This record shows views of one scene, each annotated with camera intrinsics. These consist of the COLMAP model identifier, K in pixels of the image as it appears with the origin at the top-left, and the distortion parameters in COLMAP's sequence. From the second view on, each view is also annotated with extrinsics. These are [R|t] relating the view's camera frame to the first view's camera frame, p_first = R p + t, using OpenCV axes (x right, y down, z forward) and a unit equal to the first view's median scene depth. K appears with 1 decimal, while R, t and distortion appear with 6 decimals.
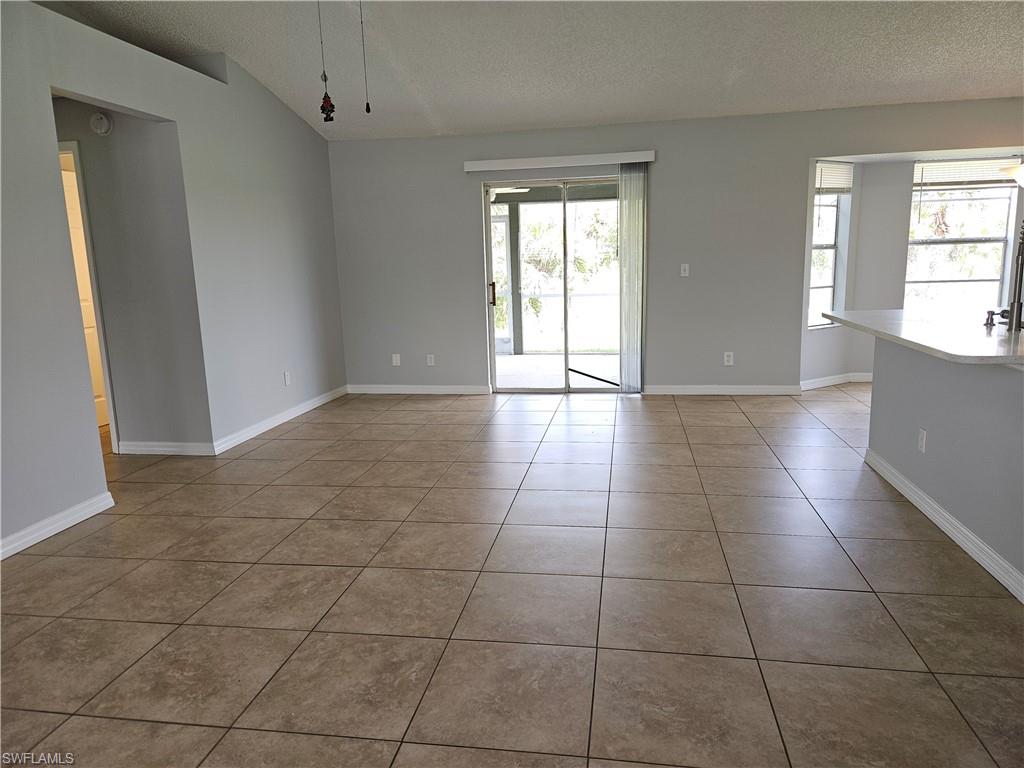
lens RADIAL K [[694.6, 0, 512.0], [0, 694.6, 384.0], [0, 0, 1]] dist [0.069871, -0.061772]
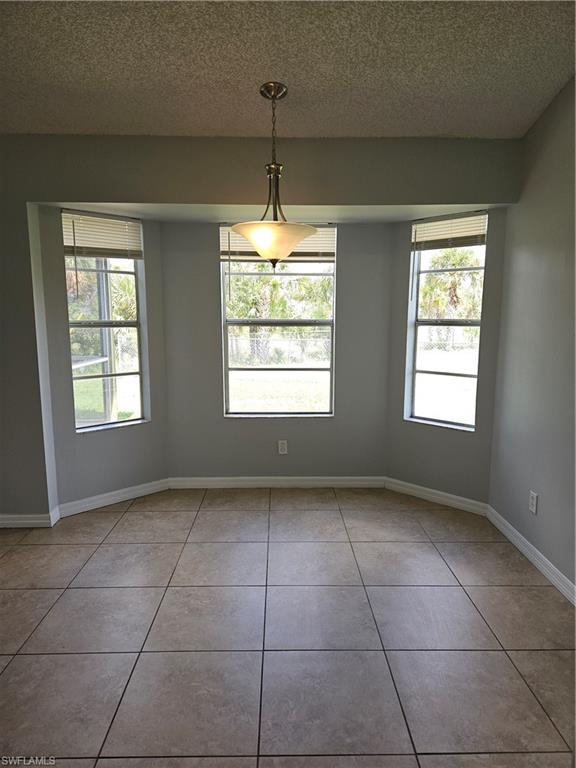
lens RADIAL K [[521.0, 0, 288.0], [0, 521.0, 384.0], [0, 0, 1]] dist [0.069871, -0.061772]
pose [[0.982745, -0.000674, 0.184962, 0.533174], [0.004316, 0.999805, -0.019288, -0.117681], [-0.184913, 0.019754, 0.982556, 0.391426]]
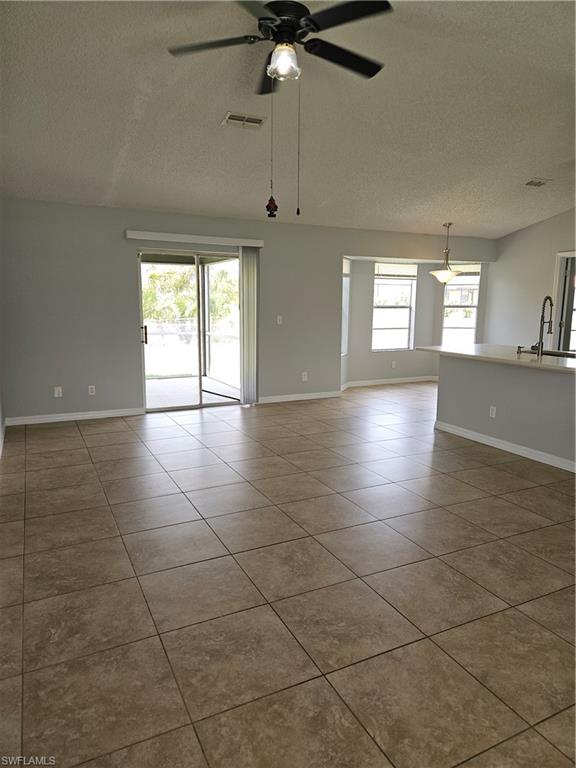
lens RADIAL K [[521.0, 0, 288.0], [0, 521.0, 384.0], [0, 0, 1]] dist [0.069871, -0.061772]
pose [[0.800329, -0.057569, 0.596791, -0.413436], [0.072175, 0.997392, -0.000577, -0.021816], [-0.595201, 0.043535, 0.802397, 0.082994]]
